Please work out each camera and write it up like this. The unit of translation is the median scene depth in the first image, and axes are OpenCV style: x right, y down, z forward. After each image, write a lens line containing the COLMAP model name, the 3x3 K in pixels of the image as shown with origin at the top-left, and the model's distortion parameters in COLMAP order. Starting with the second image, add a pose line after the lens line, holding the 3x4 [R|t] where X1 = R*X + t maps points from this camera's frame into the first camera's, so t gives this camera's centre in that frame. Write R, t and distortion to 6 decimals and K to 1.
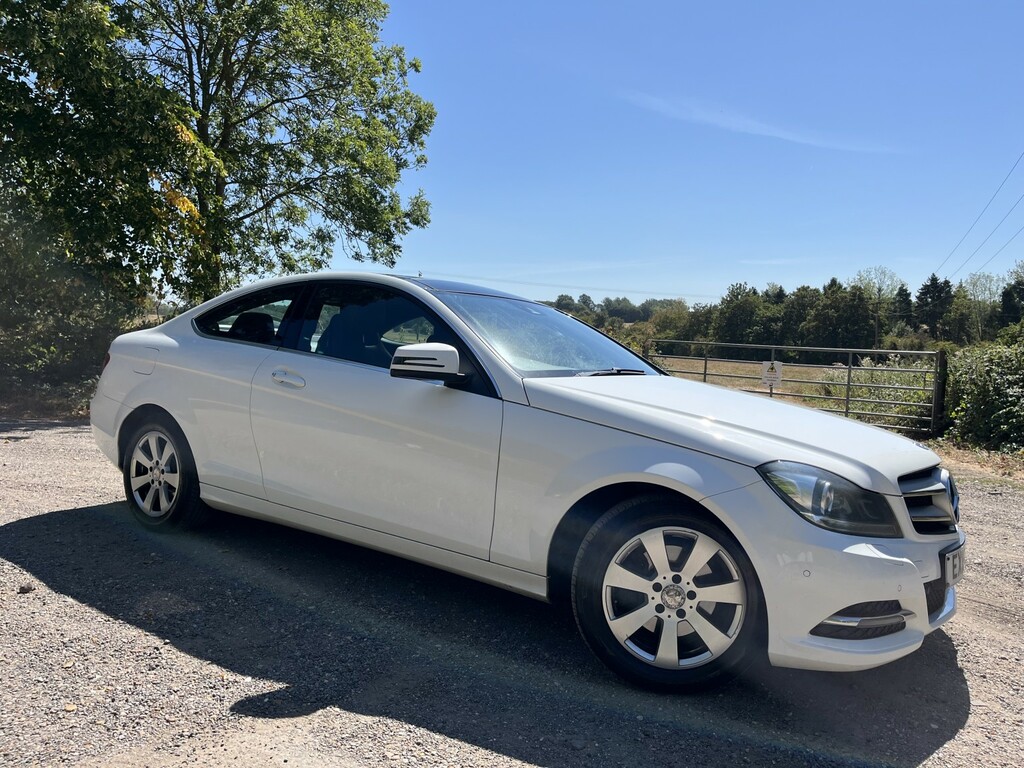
lens RADIAL K [[772.8, 0, 512.0], [0, 772.8, 384.0], [0, 0, 1]] dist [0.058937, -0.096357]
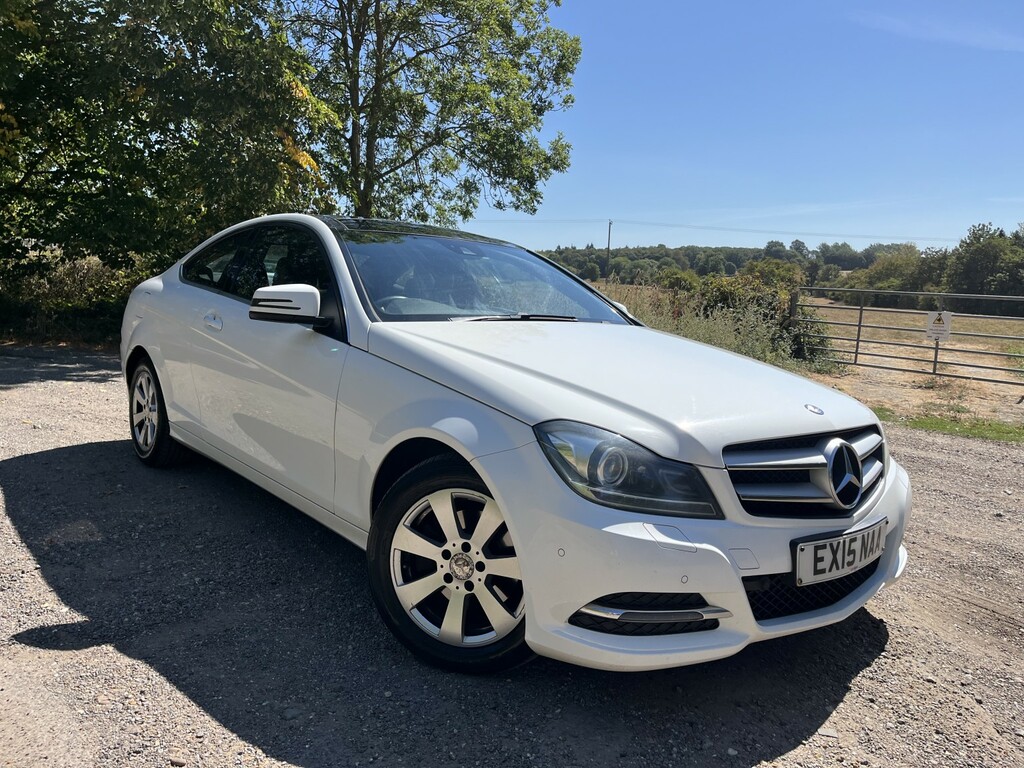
lens RADIAL K [[773.0, 0, 512.0], [0, 773.0, 384.0], [0, 0, 1]] dist [0.070484, -0.107977]
pose [[0.967269, 0.027608, -0.252249, 0.314415], [-0.011655, 0.997848, 0.064519, 0.003452], [0.253487, -0.059467, 0.965509, 0.105953]]
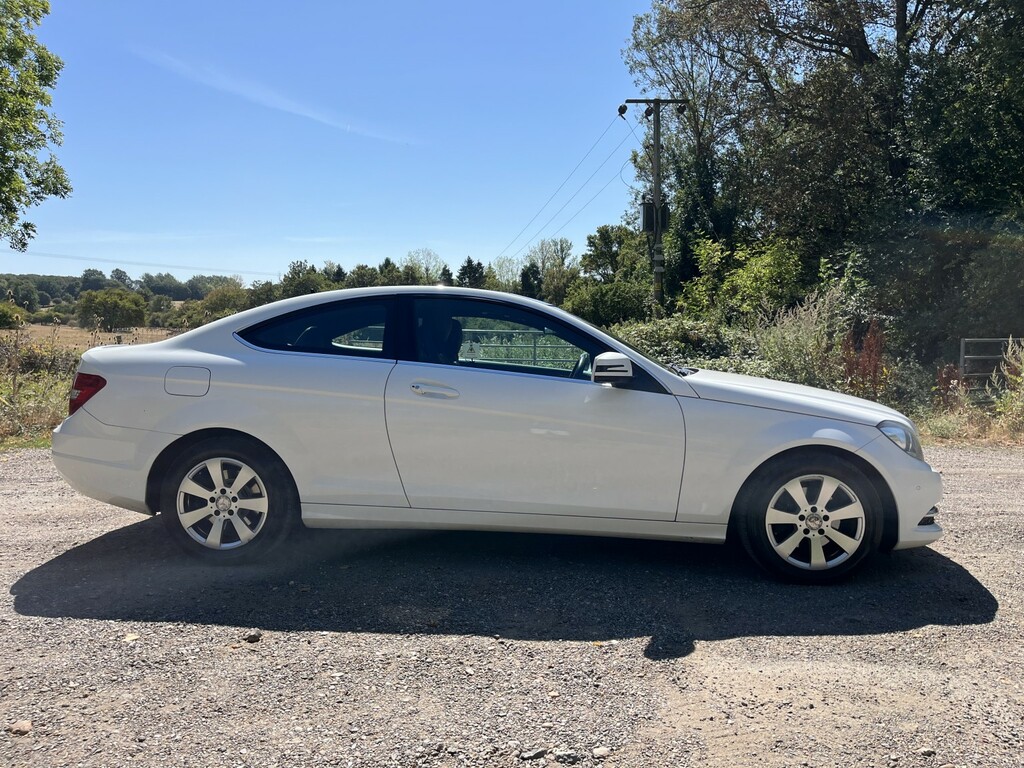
lens RADIAL K [[774.3, 0, 523.1], [0, 774.3, 384.2], [0, 0, 1]] dist [0.057201, -0.088977]
pose [[0.840220, -0.067494, 0.538029, -0.687946], [0.051711, 0.997675, 0.044399, -0.050252], [-0.539775, -0.009483, 0.841756, 0.043616]]
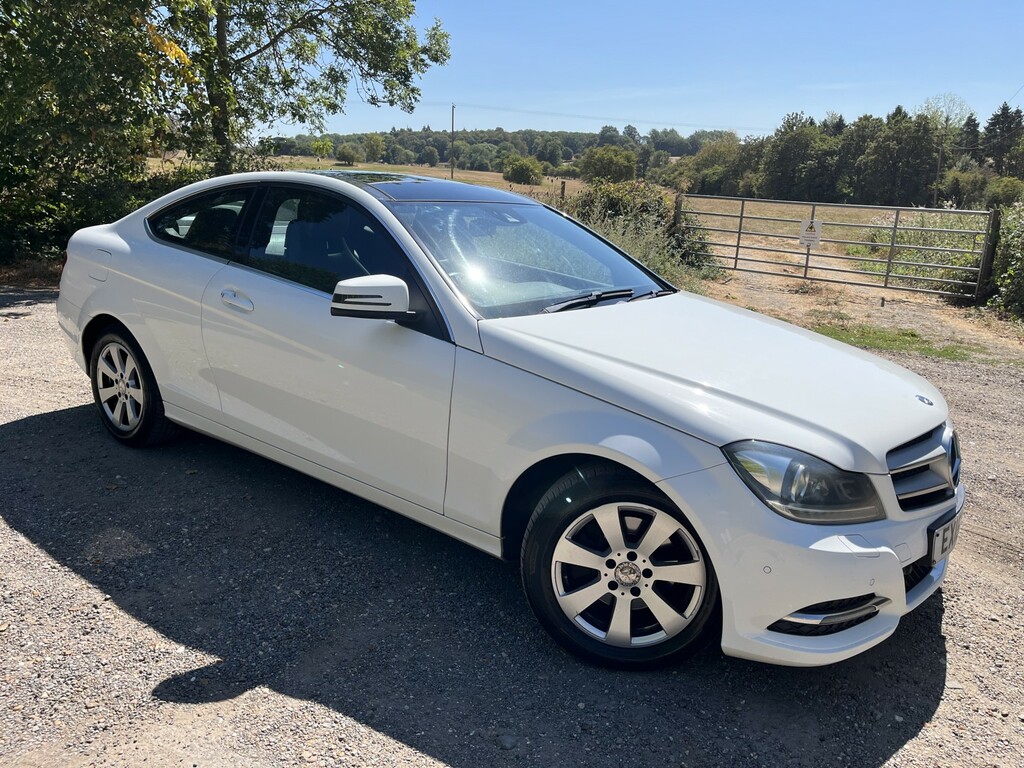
lens RADIAL K [[774.3, 0, 523.1], [0, 774.3, 384.2], [0, 0, 1]] dist [0.057201, -0.088977]
pose [[0.999291, 0.007069, -0.036981, 0.075196], [0.000639, 0.978890, 0.204387, -0.089061], [0.037645, -0.204266, 0.978191, 0.088432]]
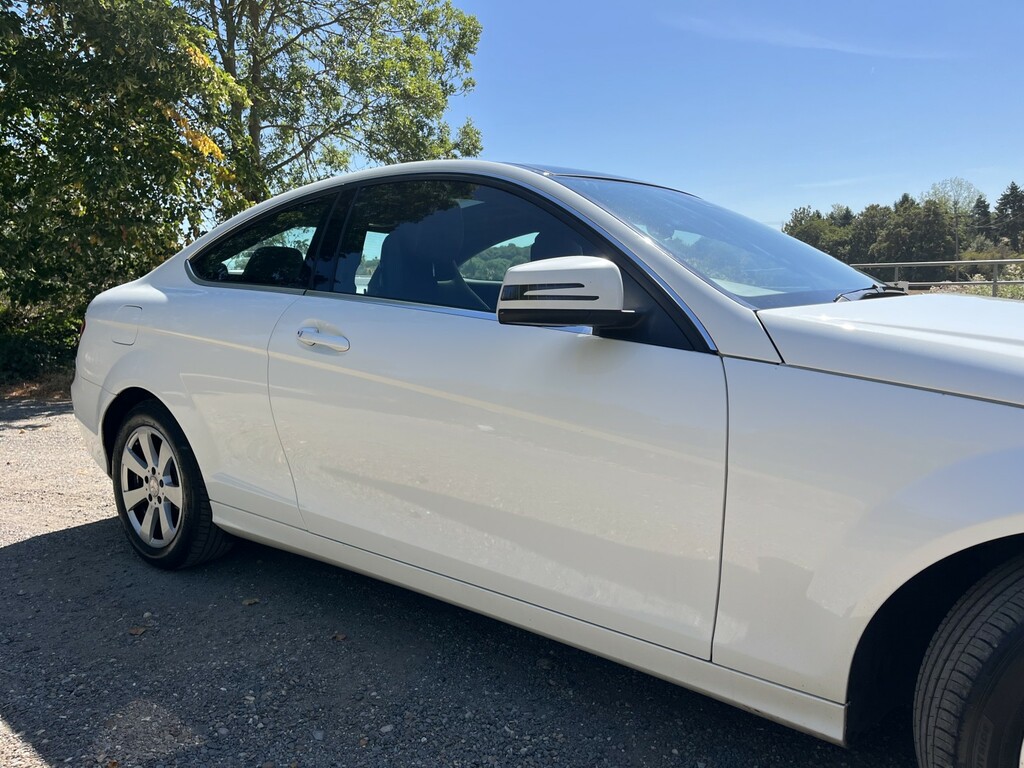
lens RADIAL K [[773.0, 0, 512.0], [0, 773.0, 384.0], [0, 0, 1]] dist [0.070484, -0.107977]
pose [[0.995451, -0.057887, -0.075667, -0.084749], [0.062961, 0.995799, 0.066489, -0.002467], [0.071500, -0.070950, 0.994914, 0.357729]]
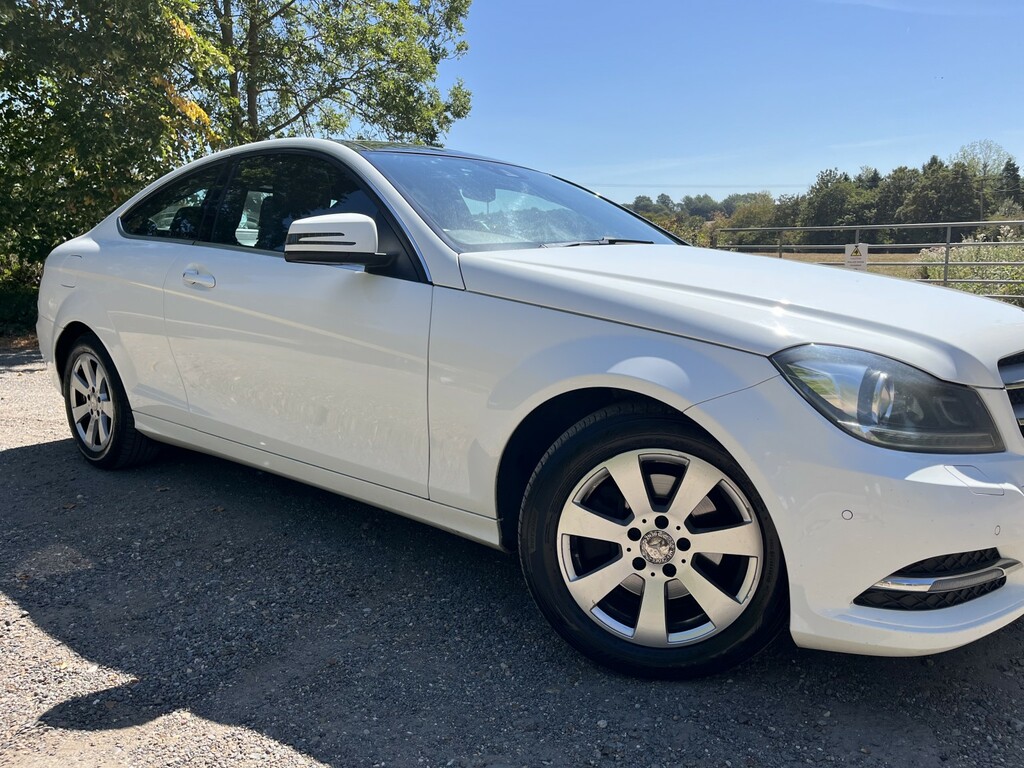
lens RADIAL K [[773.1, 0, 522.2], [0, 773.1, 386.0], [0, 0, 1]] dist [0.068792, -0.109448]
pose [[0.994298, -0.047152, -0.095647, 0.104085], [0.057999, 0.991786, 0.114000, 0.028012], [0.089486, -0.118897, 0.988866, 0.204593]]
